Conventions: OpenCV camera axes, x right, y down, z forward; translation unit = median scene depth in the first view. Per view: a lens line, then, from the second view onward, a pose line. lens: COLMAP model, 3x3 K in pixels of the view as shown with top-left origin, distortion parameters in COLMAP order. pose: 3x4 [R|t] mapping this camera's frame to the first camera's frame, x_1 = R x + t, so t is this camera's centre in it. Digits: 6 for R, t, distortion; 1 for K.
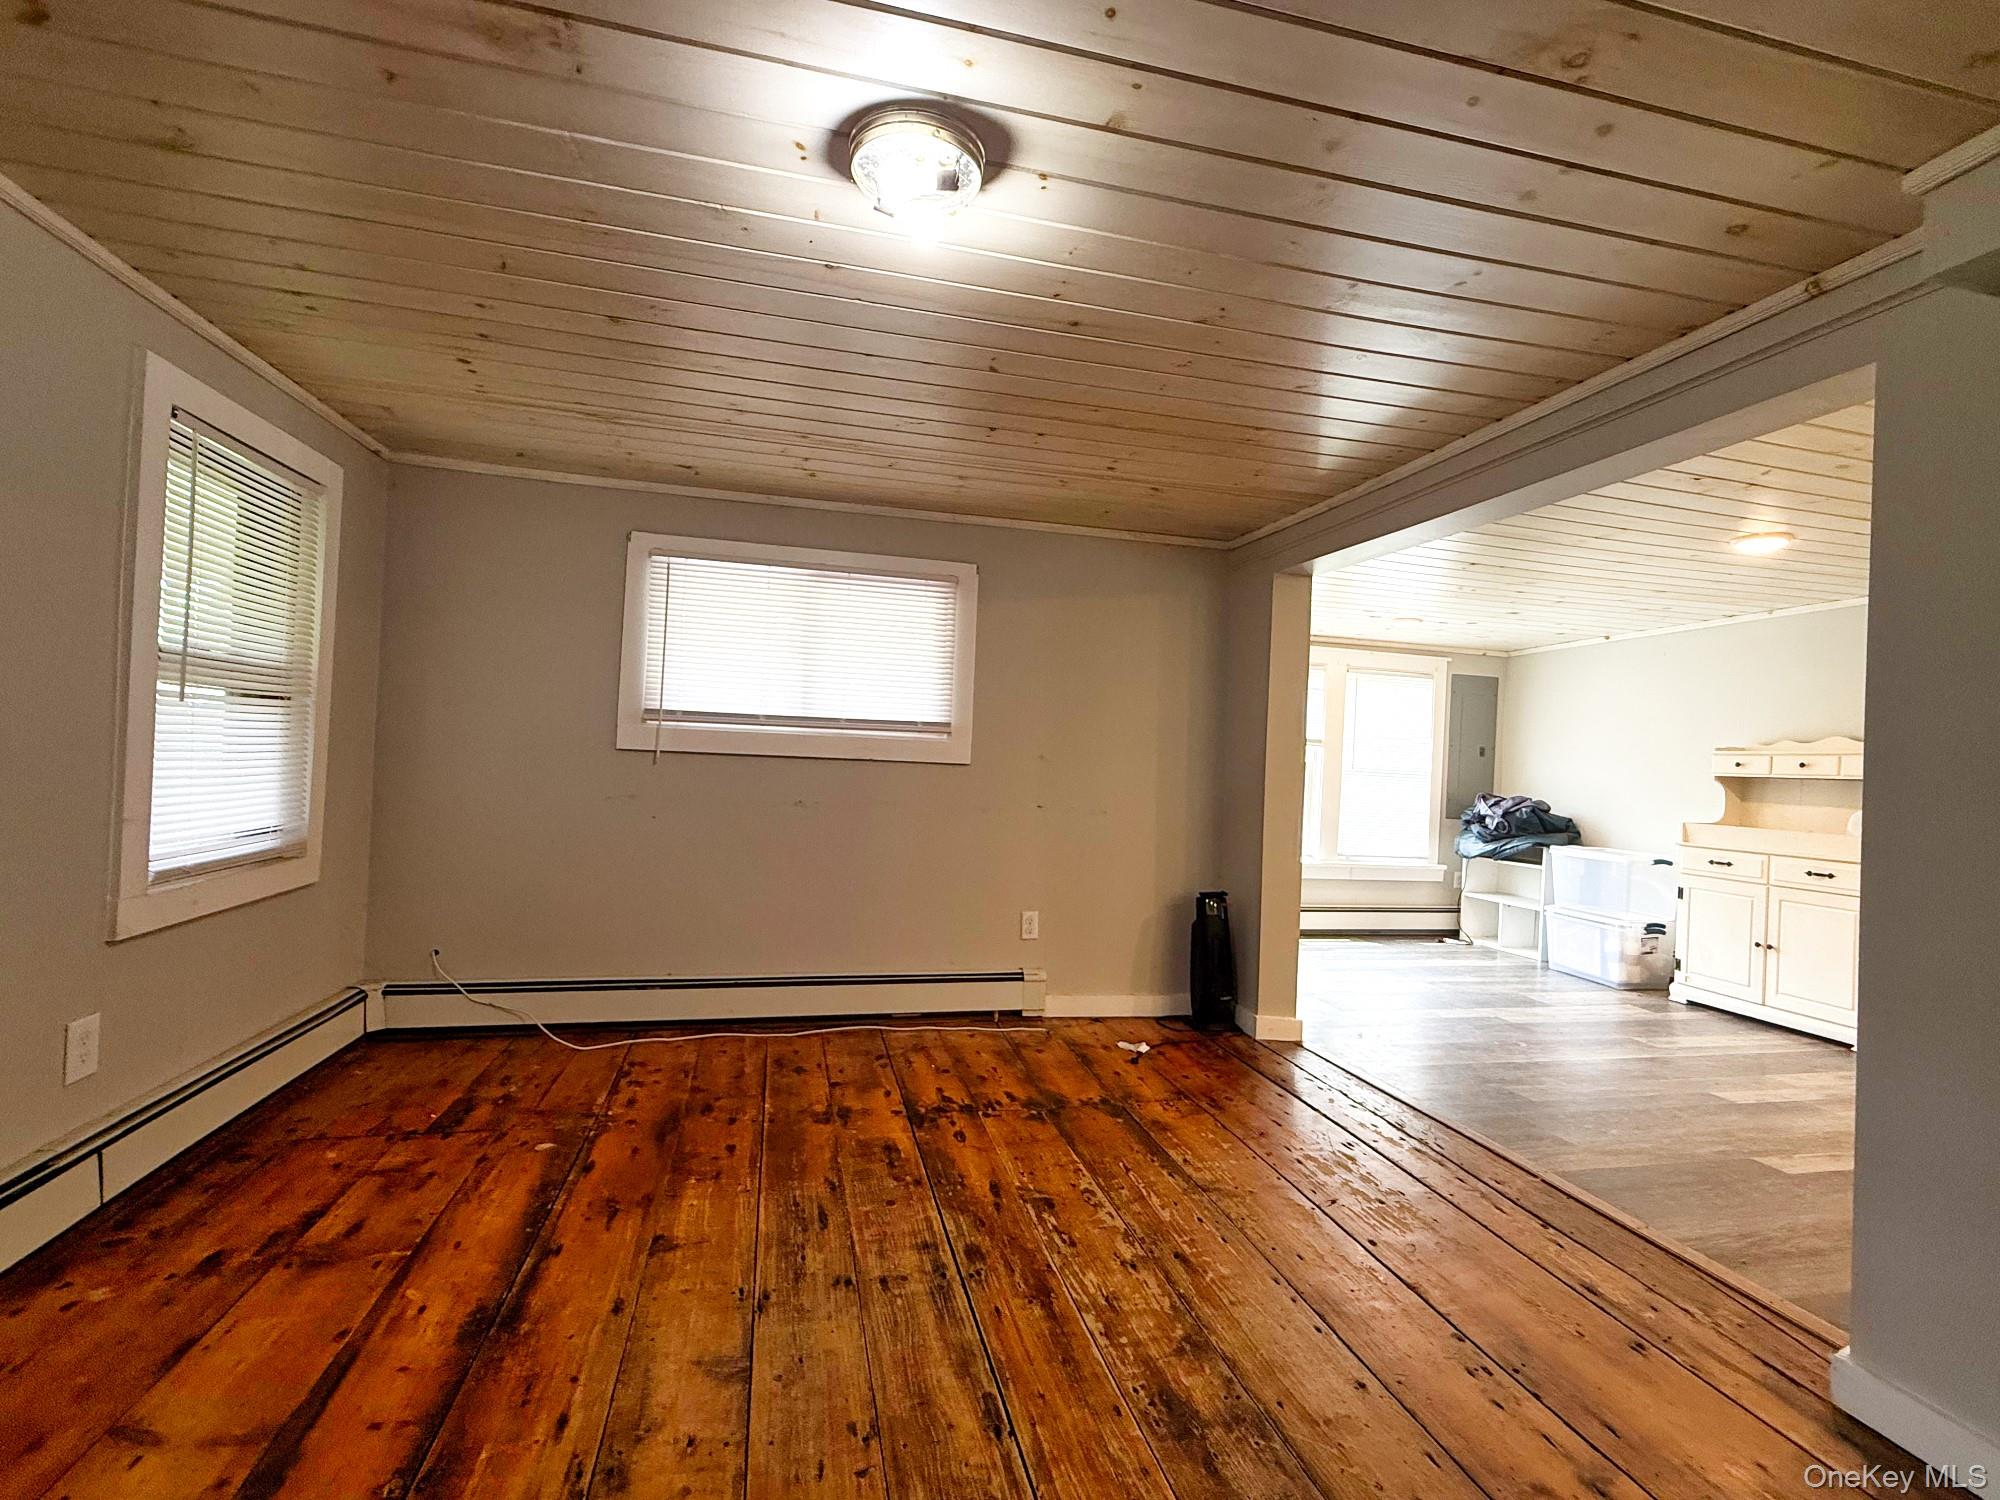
lens RADIAL K [[903.0, 0, 999.7], [0, 903.0, 748.0], [0, 0, 1]] dist [0.001599, 0.000251]
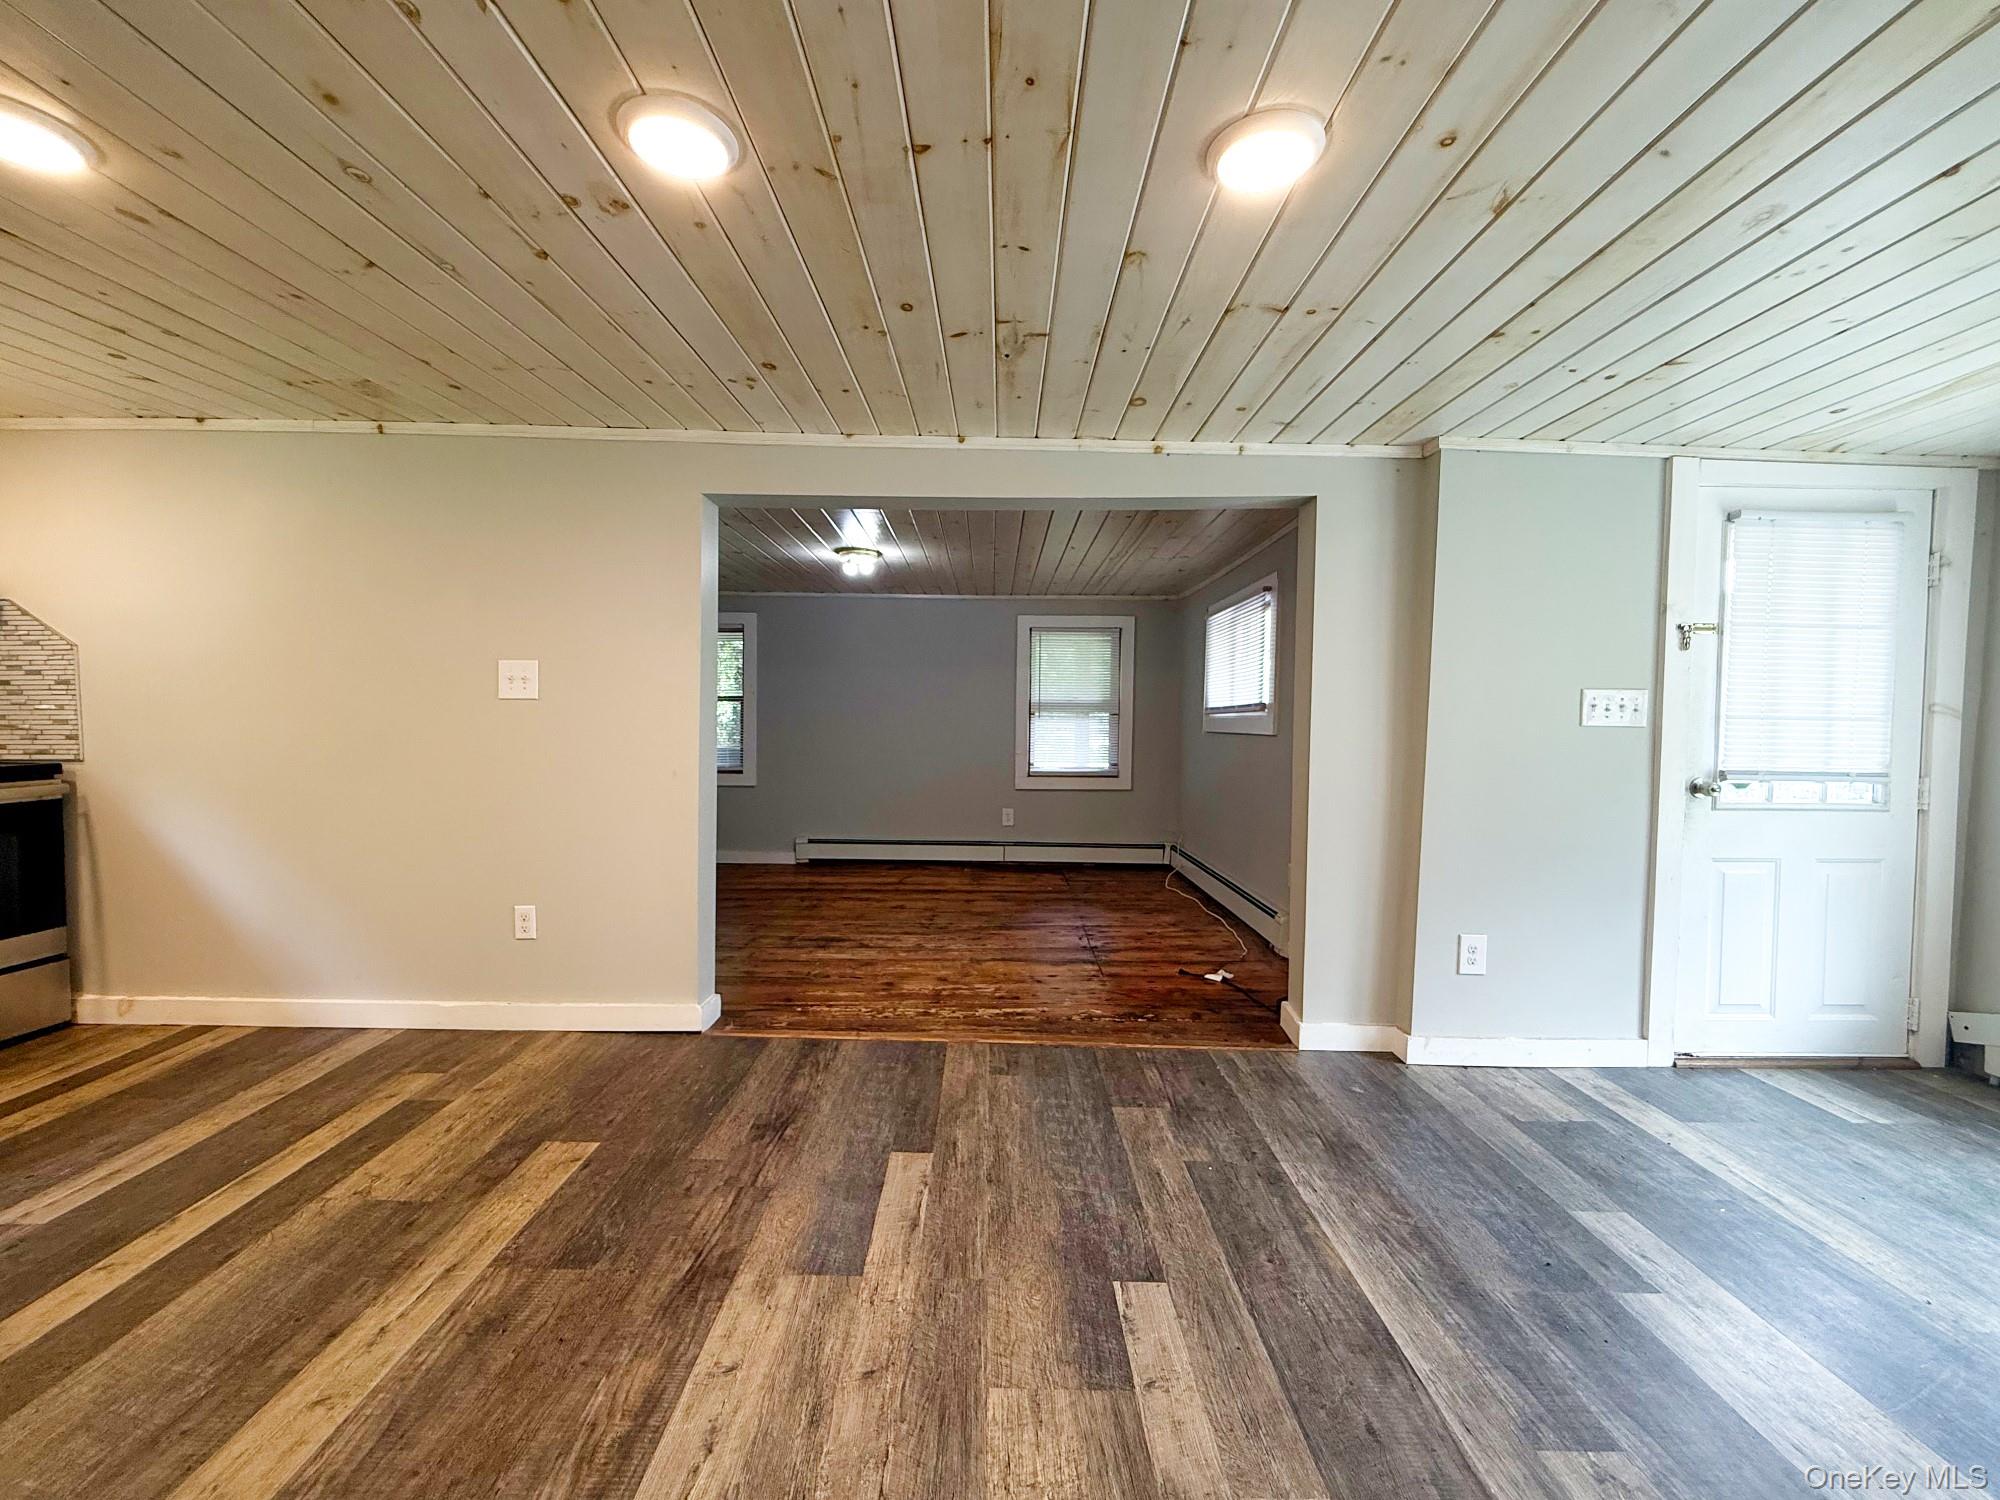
lens RADIAL K [[826.8, 0, 994.8], [0, 826.8, 750.6], [0, 0, 1]] dist [0.001209, -0.000354]
pose [[-0.225396, -0.012819, -0.974183, 1.457516], [-0.011068, 0.999883, -0.010596, 0.070171], [0.974204, 0.008394, -0.225511, 1.126084]]
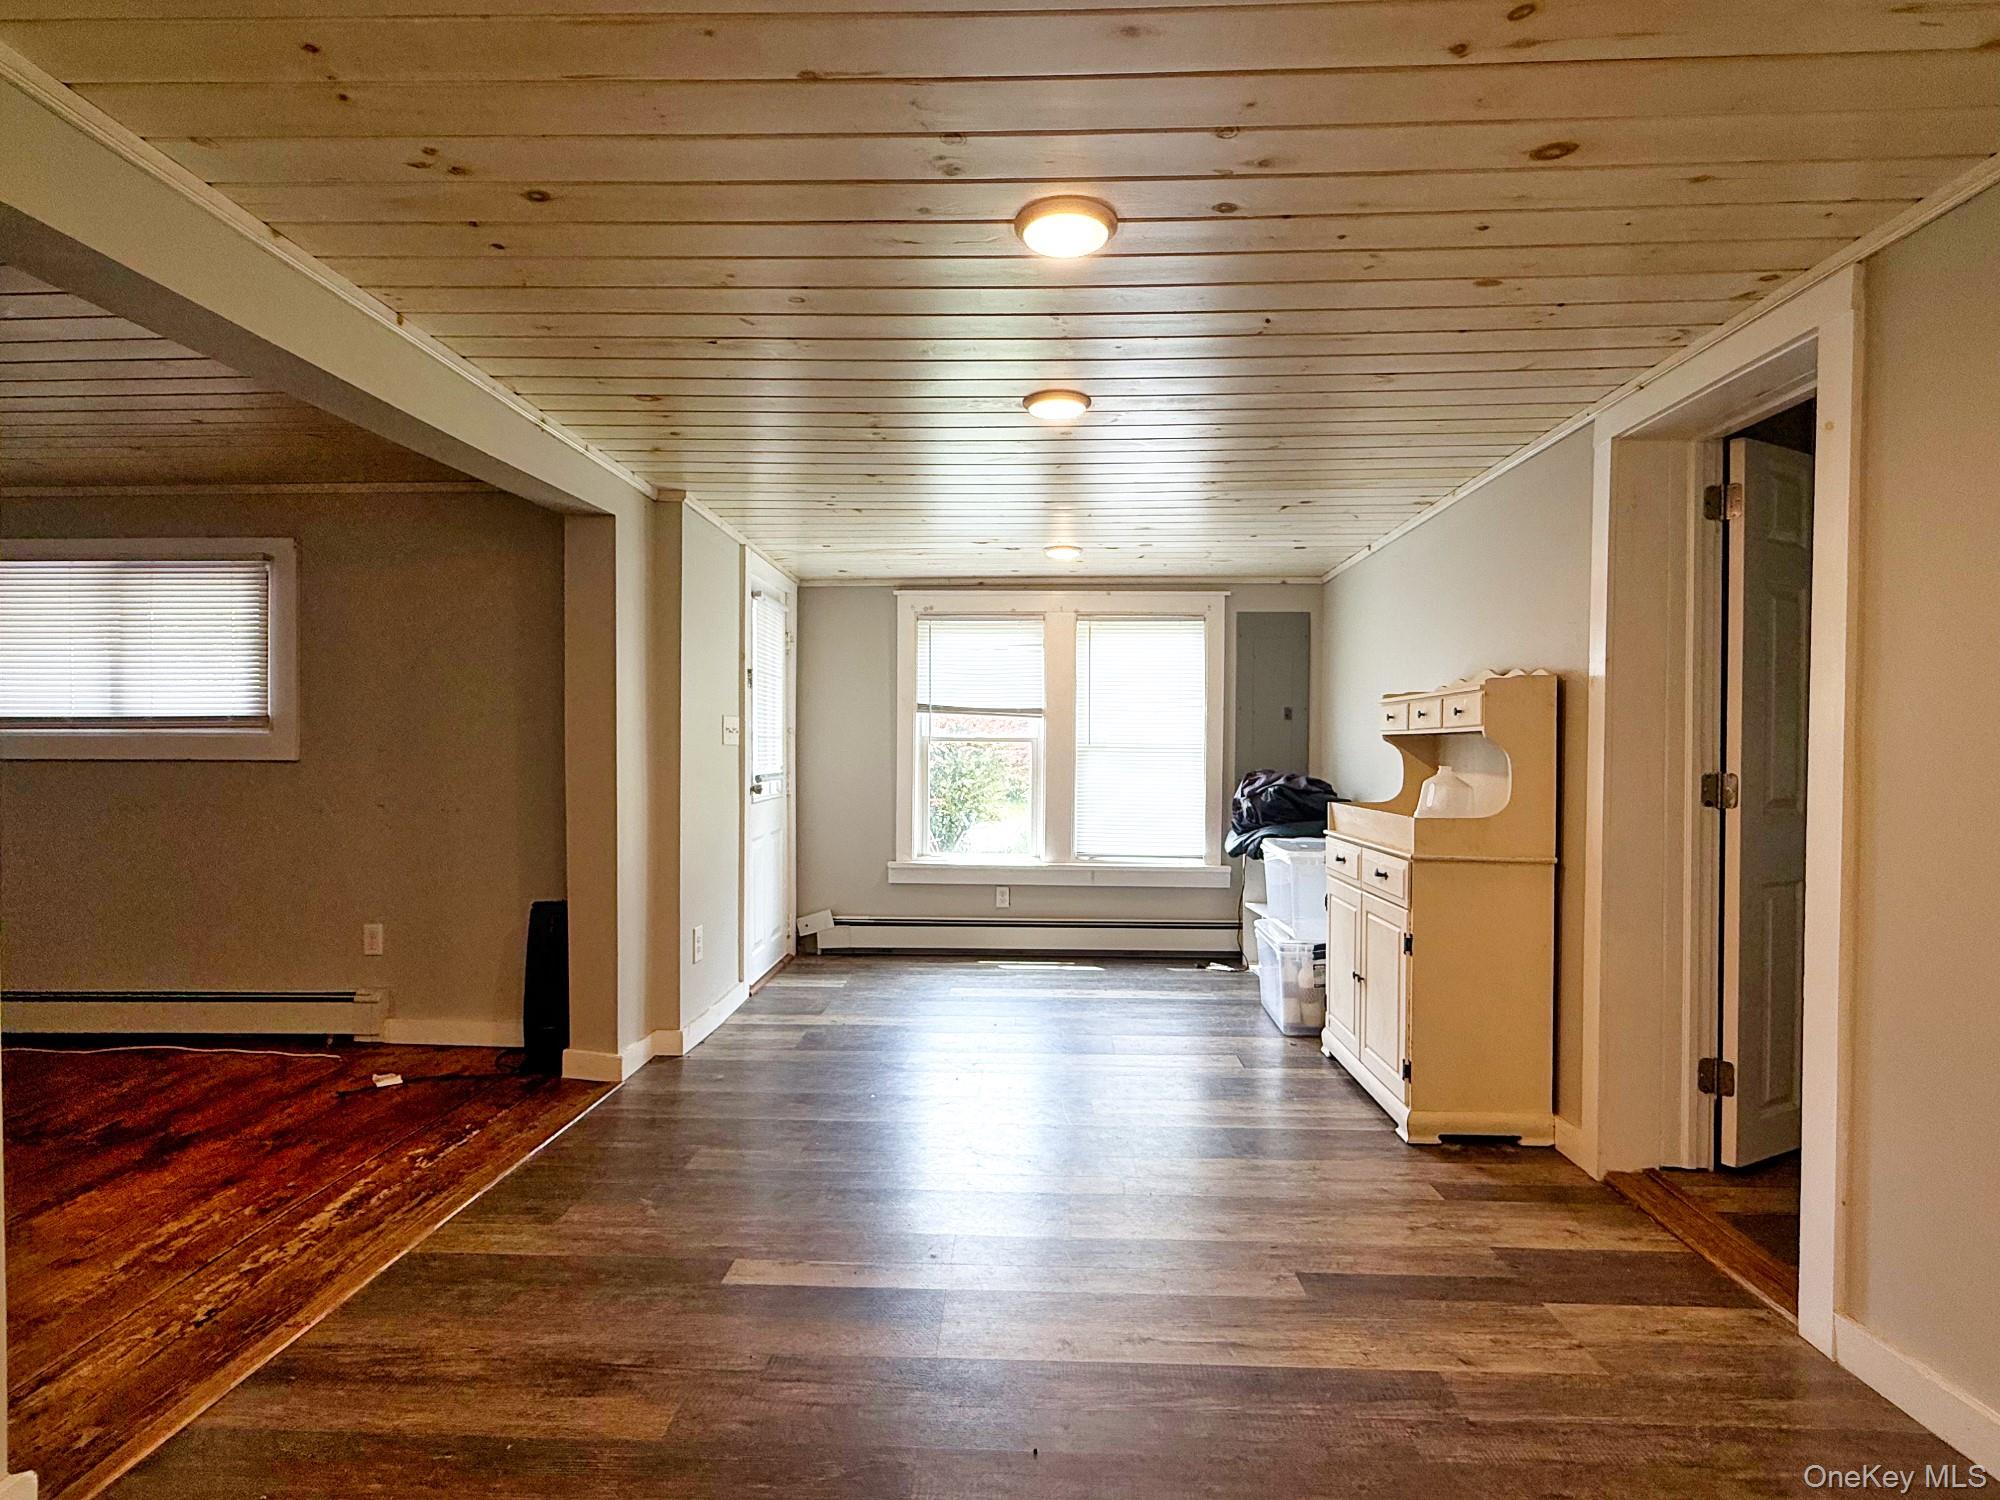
lens RADIAL K [[1058.8, 0, 1003.7], [0, 1058.8, 748.3], [0, 0, 1]] dist [-0.006569, -0.003495]
pose [[0.965138, -0.040615, -0.258572, 1.171982], [0.043528, 0.999037, 0.005548, 0.039373], [0.258098, -0.016609, 0.965976, 0.213654]]
